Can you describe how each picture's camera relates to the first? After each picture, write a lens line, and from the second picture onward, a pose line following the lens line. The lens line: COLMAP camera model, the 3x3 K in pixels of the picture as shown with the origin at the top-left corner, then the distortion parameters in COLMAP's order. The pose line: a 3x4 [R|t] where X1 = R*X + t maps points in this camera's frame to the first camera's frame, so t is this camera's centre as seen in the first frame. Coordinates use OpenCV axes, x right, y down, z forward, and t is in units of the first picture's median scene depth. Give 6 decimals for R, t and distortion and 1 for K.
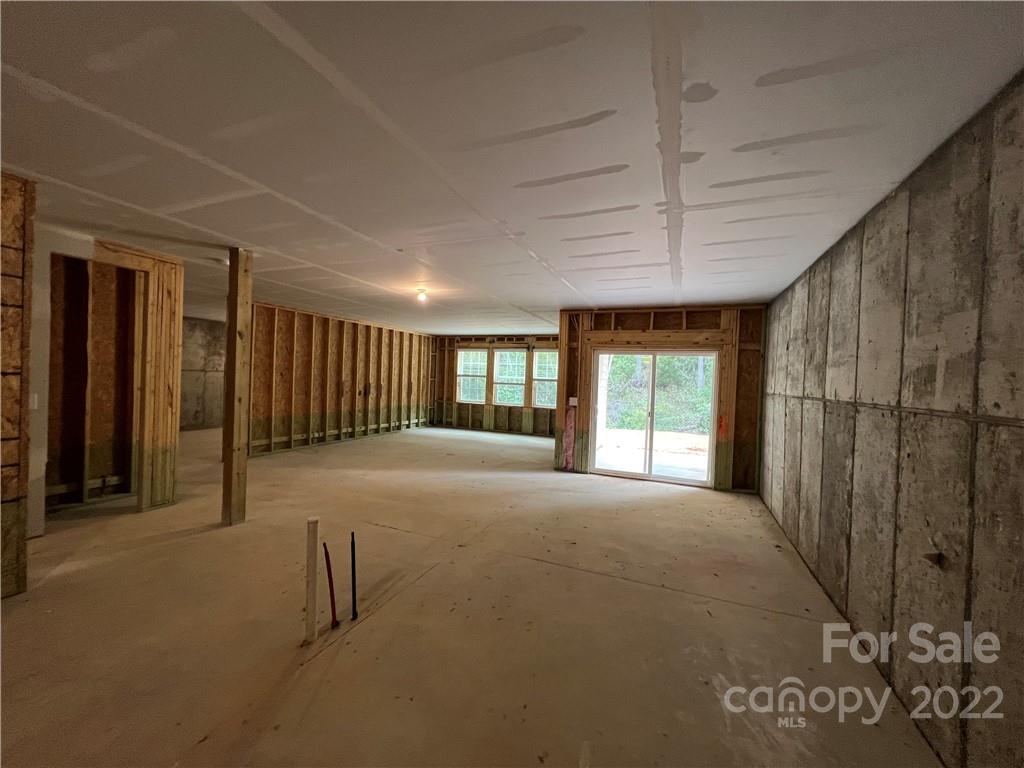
lens RADIAL K [[409.4, 0, 513.6], [0, 409.4, 382.7], [0, 0, 1]] dist [-0.001247, 0.000535]
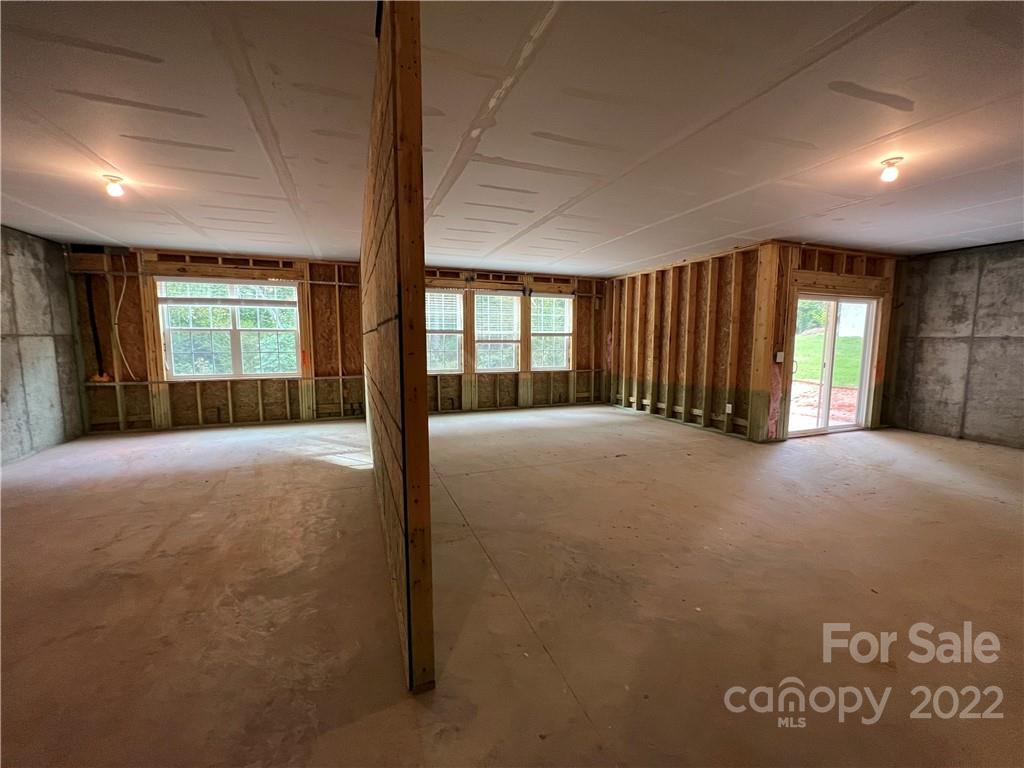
lens RADIAL K [[409.4, 0, 511.7], [0, 409.4, 383.3], [0, 0, 1]] dist [-0.001247, 0.000535]
pose [[0.722389, -0.107723, 0.683044, -0.495615], [0.031816, 0.991923, 0.122787, -0.012009], [-0.690754, -0.066968, 0.719982, 0.481046]]
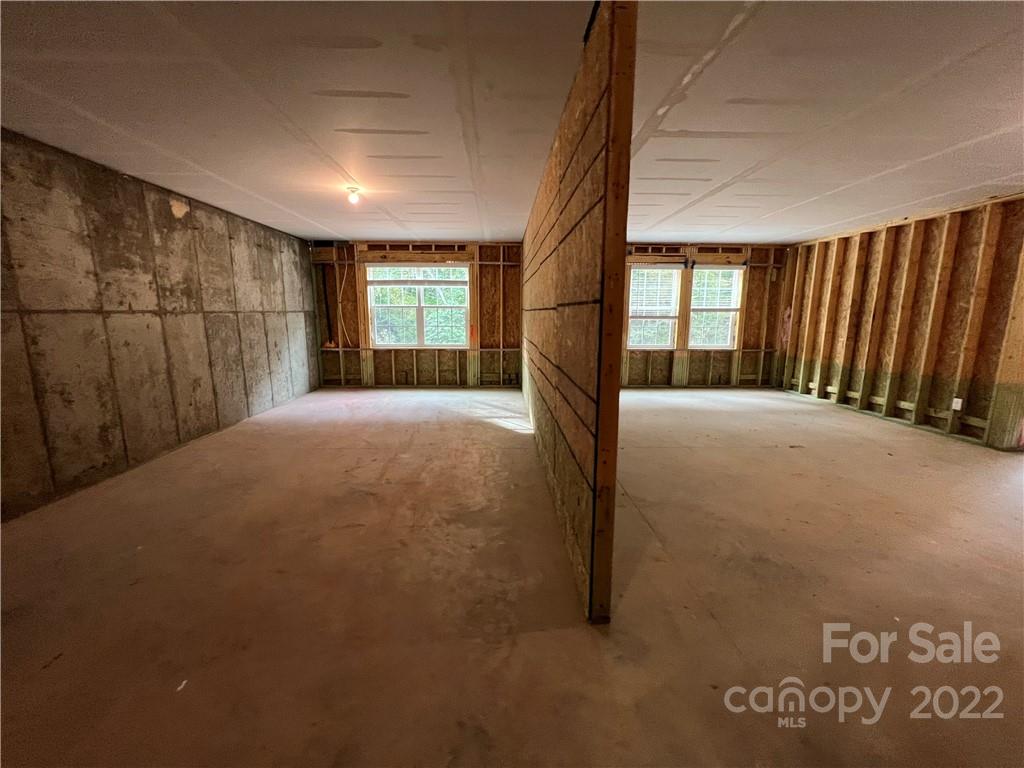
lens RADIAL K [[409.4, 0, 511.3], [0, 409.4, 382.8], [0, 0, 1]] dist [-0.001247, 0.000535]
pose [[0.911855, -0.100995, 0.397895, -0.522533], [0.033793, 0.984442, 0.172430, -0.015912], [-0.409119, -0.143785, 0.901081, 0.475796]]
